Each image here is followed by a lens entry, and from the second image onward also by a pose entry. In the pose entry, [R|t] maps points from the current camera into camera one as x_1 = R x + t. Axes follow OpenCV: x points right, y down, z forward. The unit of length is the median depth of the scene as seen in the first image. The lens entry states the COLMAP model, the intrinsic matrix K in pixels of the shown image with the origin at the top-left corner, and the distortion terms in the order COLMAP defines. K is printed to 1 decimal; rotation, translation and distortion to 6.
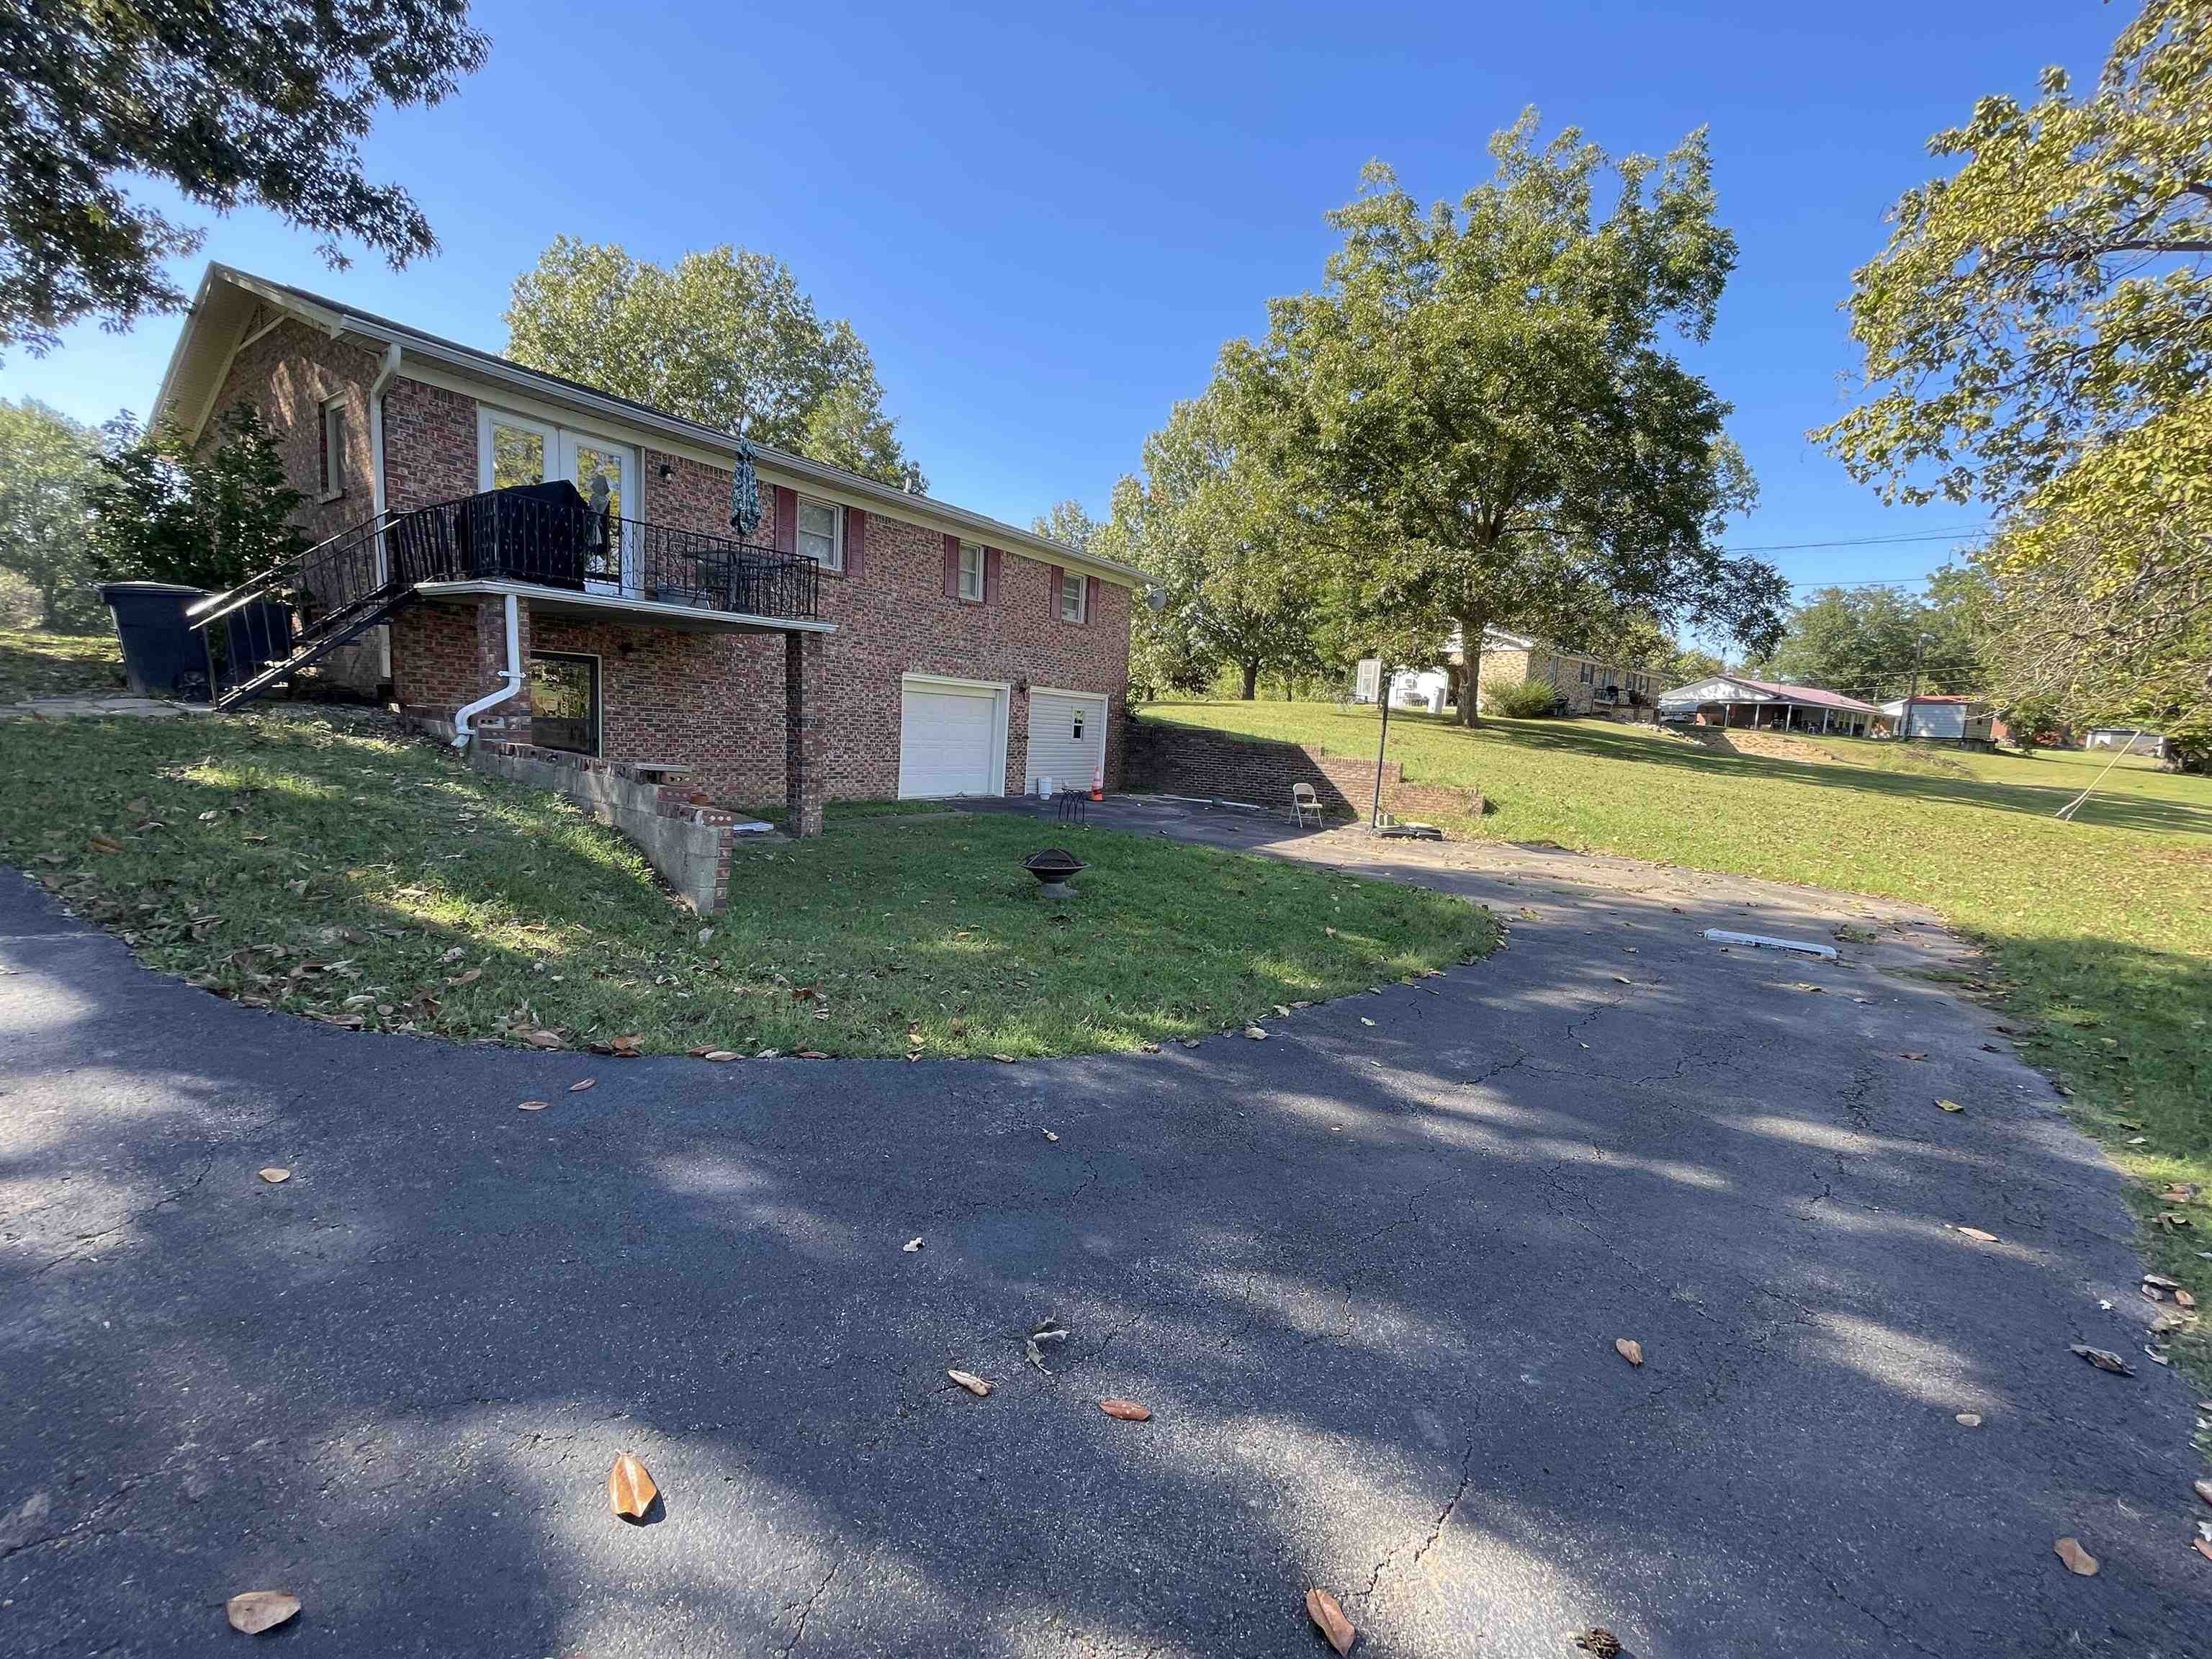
lens RADIAL K [[879.8, 0, 1104.5], [0, 879.8, 846.5], [0, 0, 1]] dist [-0.015704, -0.000049]
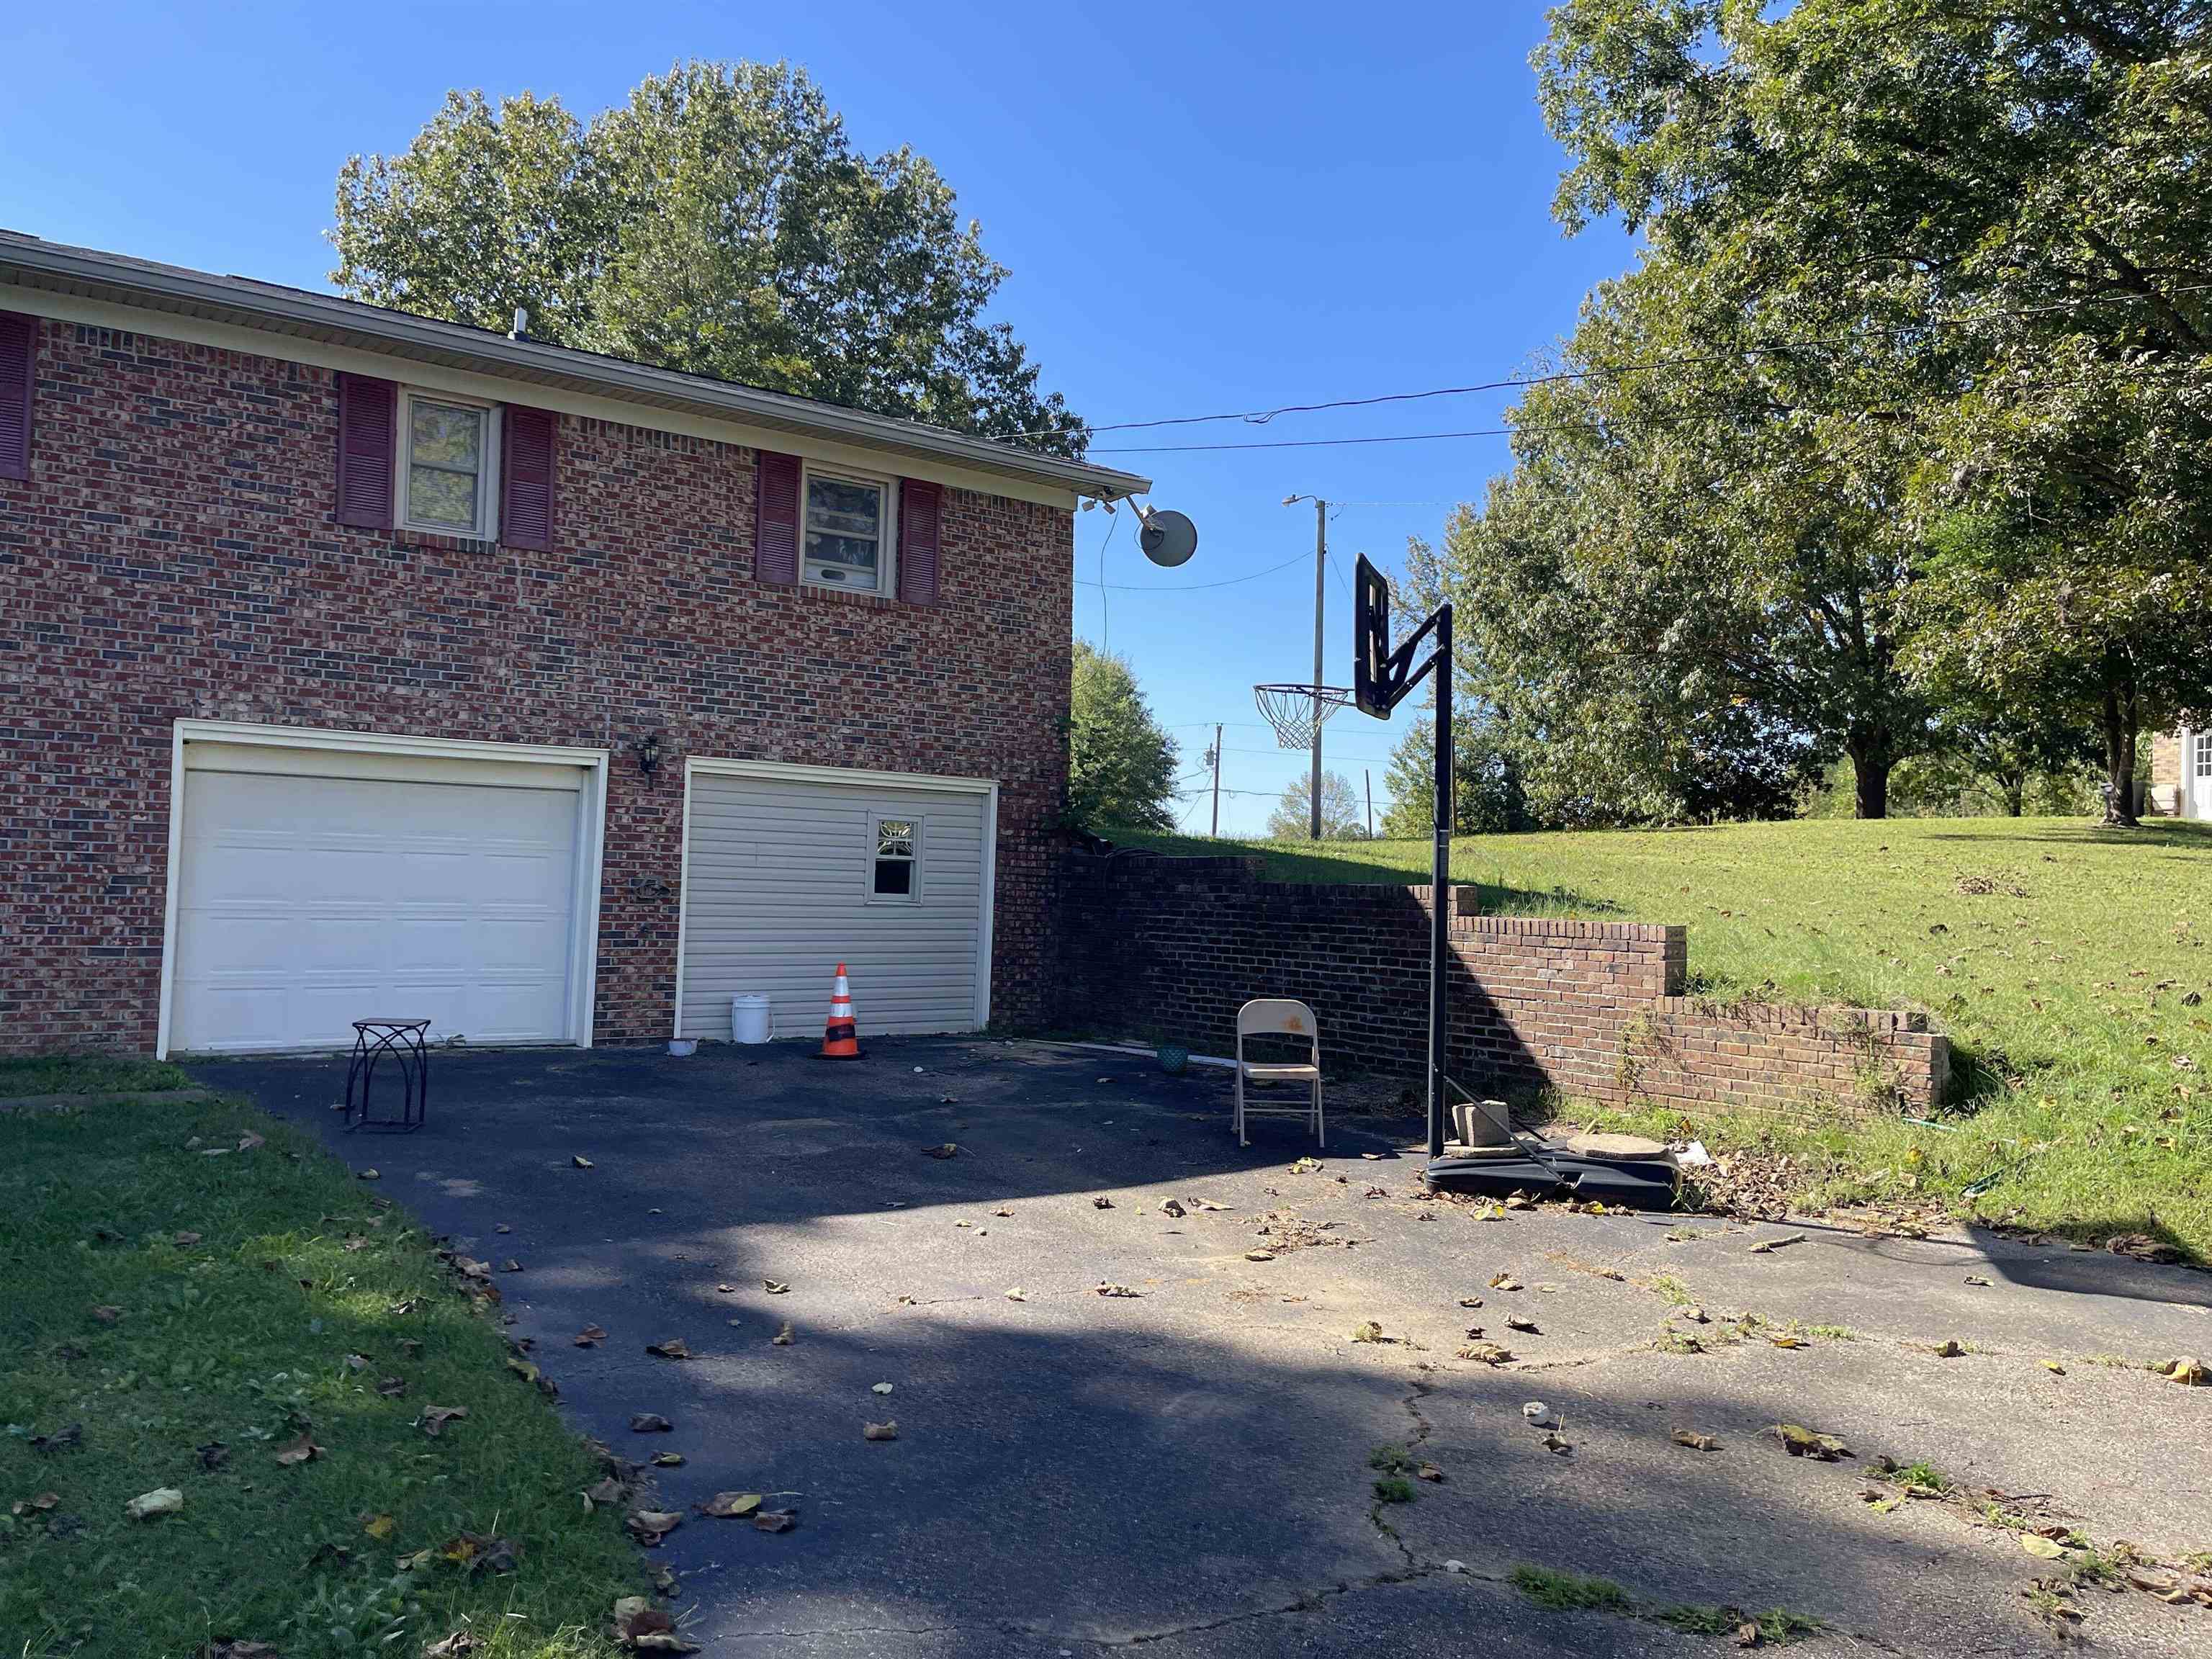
lens RADIAL K [[1642.9, 0, 1137.0], [0, 1642.9, 831.6], [0, 0, 1]] dist [0.103922, -0.142471]
pose [[0.940494, -0.046790, -0.336574, 0.352283], [-0.017922, 0.982266, -0.186634, -0.019881], [0.339338, 0.181560, 0.922976, 0.420476]]
